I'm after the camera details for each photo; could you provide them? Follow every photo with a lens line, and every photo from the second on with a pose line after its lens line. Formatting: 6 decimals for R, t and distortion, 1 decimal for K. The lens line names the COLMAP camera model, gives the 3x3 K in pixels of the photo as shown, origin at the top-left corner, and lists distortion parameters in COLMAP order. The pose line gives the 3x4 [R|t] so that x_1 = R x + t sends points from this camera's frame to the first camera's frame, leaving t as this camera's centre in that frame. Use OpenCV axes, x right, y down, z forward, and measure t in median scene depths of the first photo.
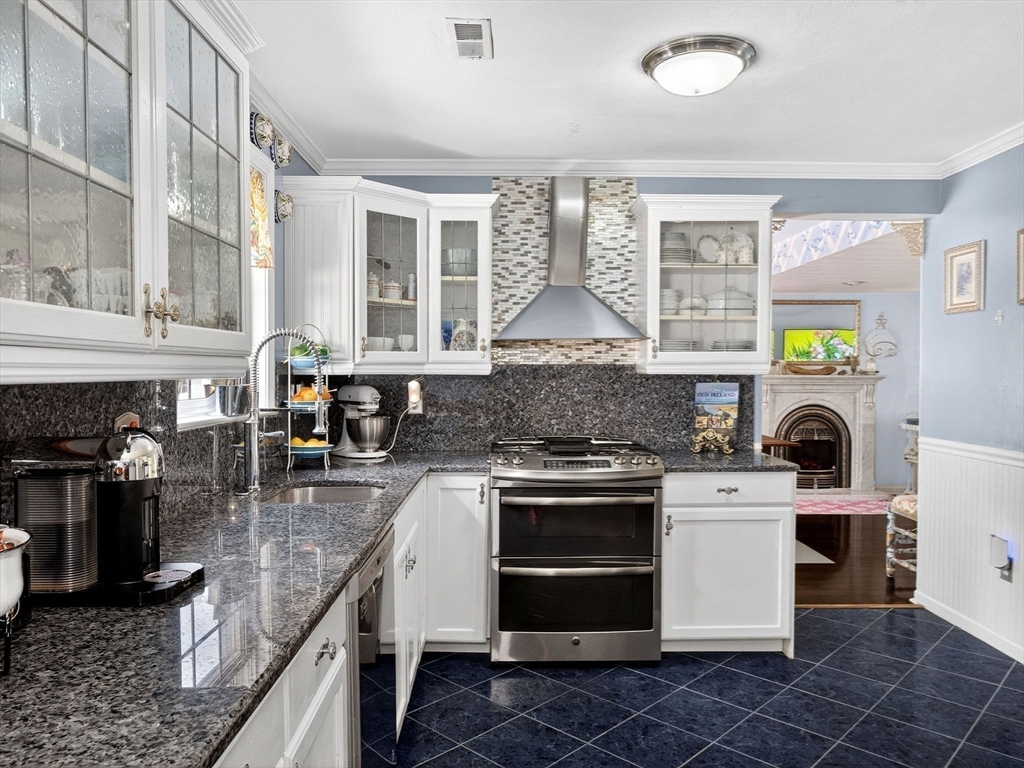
lens RADIAL K [[866.6, 0, 513.2], [0, 866.6, 390.5], [0, 0, 1]] dist [0.021105, -0.003508]
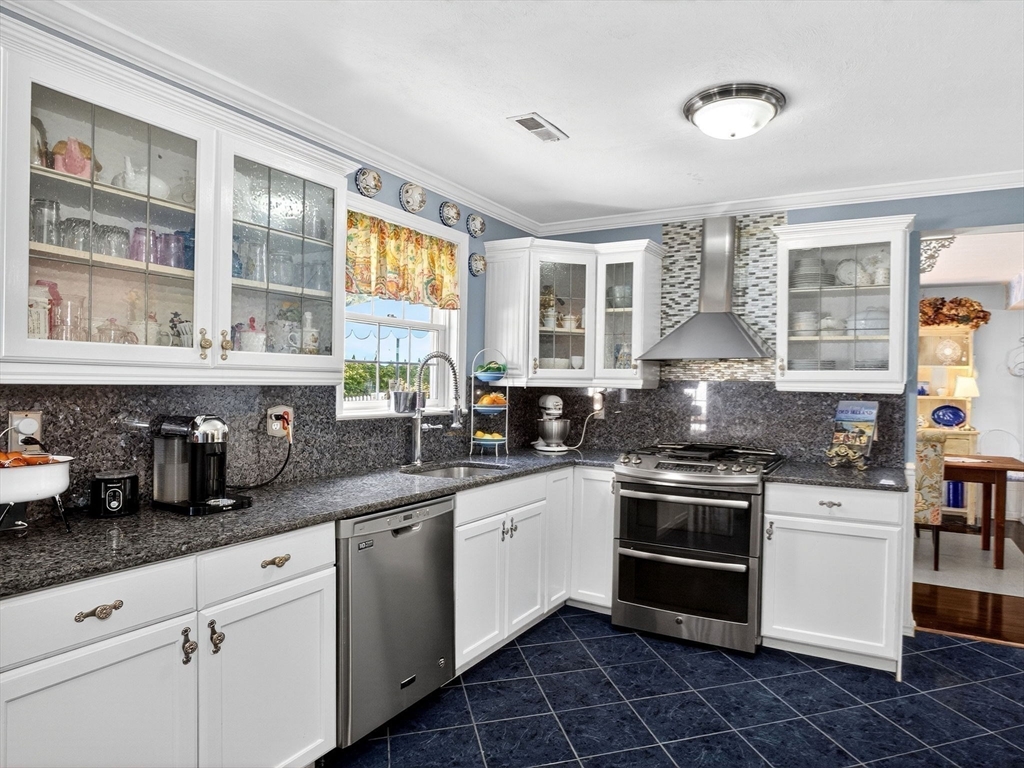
lens RADIAL K [[713.1, 0, 512.0], [0, 713.1, 384.0], [0, 0, 1]] dist [-0.002998, -0.000138]
pose [[0.841872, 0.015219, -0.539462, 0.361439], [-0.028869, 0.999441, -0.016857, -0.002874], [0.538904, 0.029765, 0.841841, 0.069321]]
